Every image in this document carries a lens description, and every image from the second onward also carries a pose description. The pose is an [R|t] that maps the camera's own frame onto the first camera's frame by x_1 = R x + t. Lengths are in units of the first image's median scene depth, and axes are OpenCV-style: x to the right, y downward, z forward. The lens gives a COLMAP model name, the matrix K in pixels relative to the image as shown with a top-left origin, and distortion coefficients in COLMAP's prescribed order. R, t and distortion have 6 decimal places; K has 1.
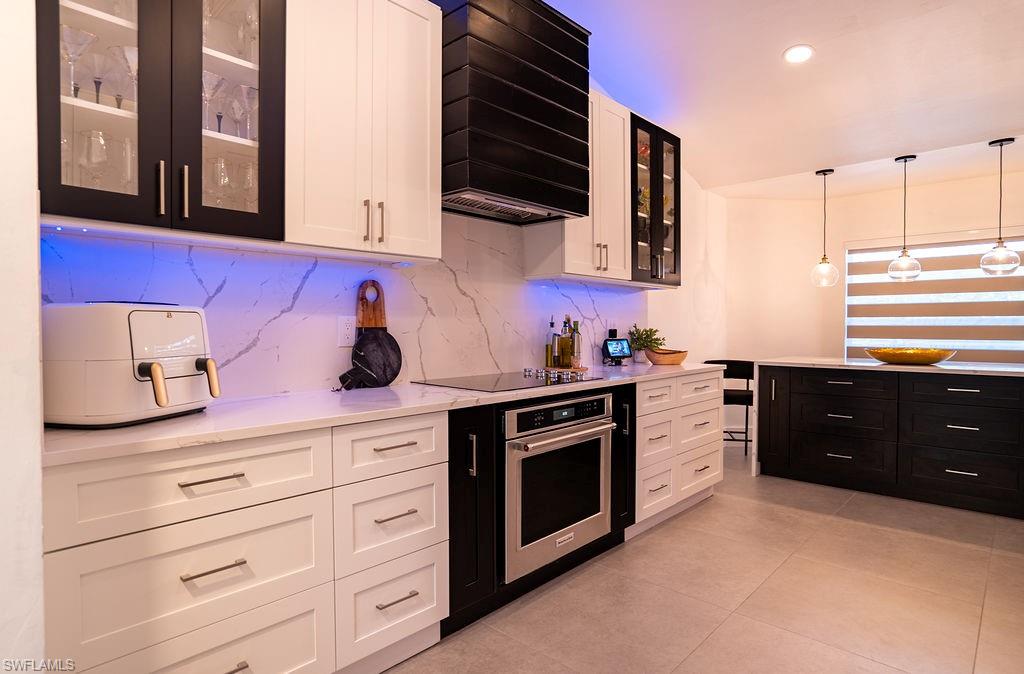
lens RADIAL K [[541.7, 0, 517.0], [0, 541.7, 340.4], [0, 0, 1]] dist [-0.014648, 0.004071]
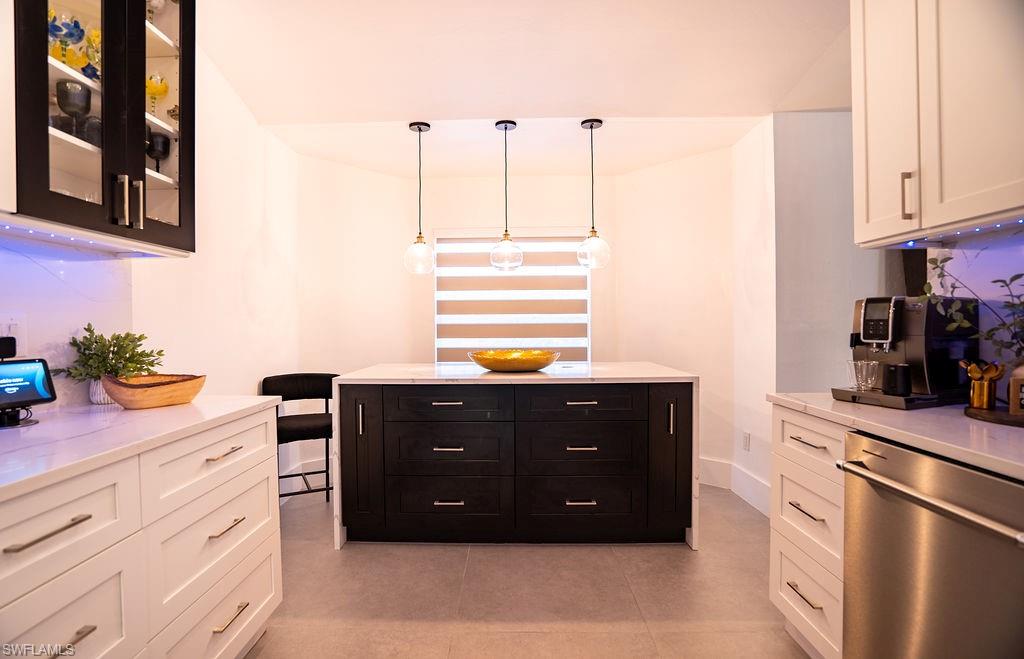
lens RADIAL K [[484.7, 0, 509.9], [0, 484.7, 329.5], [0, 0, 1]] dist [-0.054722, 0.018994]
pose [[0.730803, -0.012834, 0.682468, 0.259512], [0.022268, 0.999739, -0.005044, -0.019064], [-0.682226, 0.018883, 0.730898, 0.554151]]
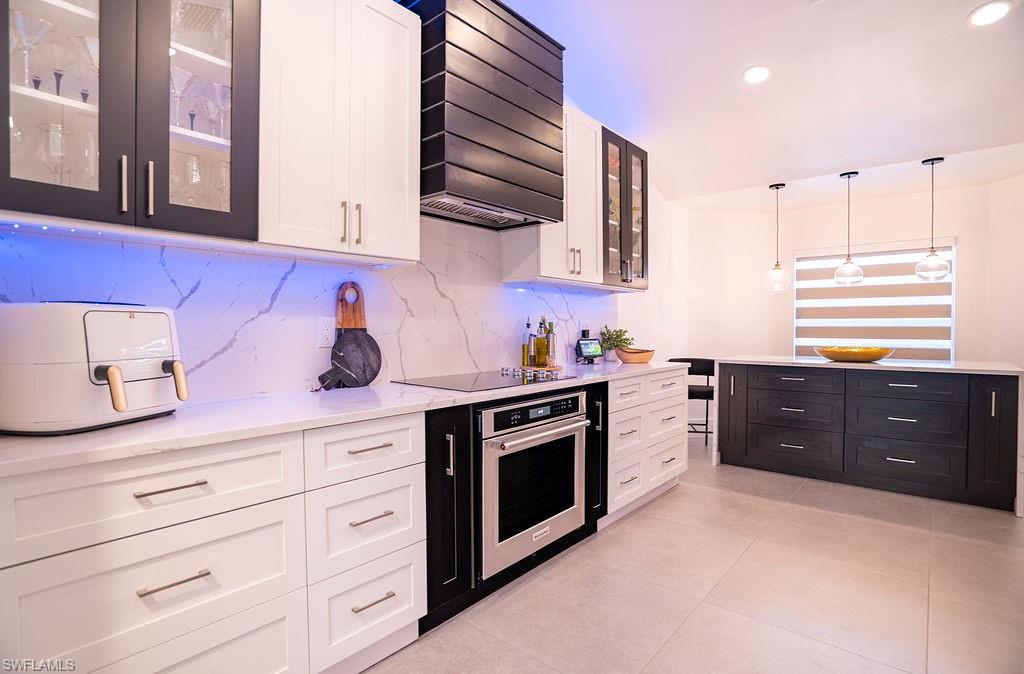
lens RADIAL K [[492.8, 0, 529.8], [0, 492.8, 339.2], [0, 0, 1]] dist [-0.009349, 0.003162]
pose [[0.997808, -0.001467, 0.066163, 0.004704], [0.001527, 0.999998, -0.000852, -0.002054], [-0.066161, 0.000951, 0.997808, 0.051606]]
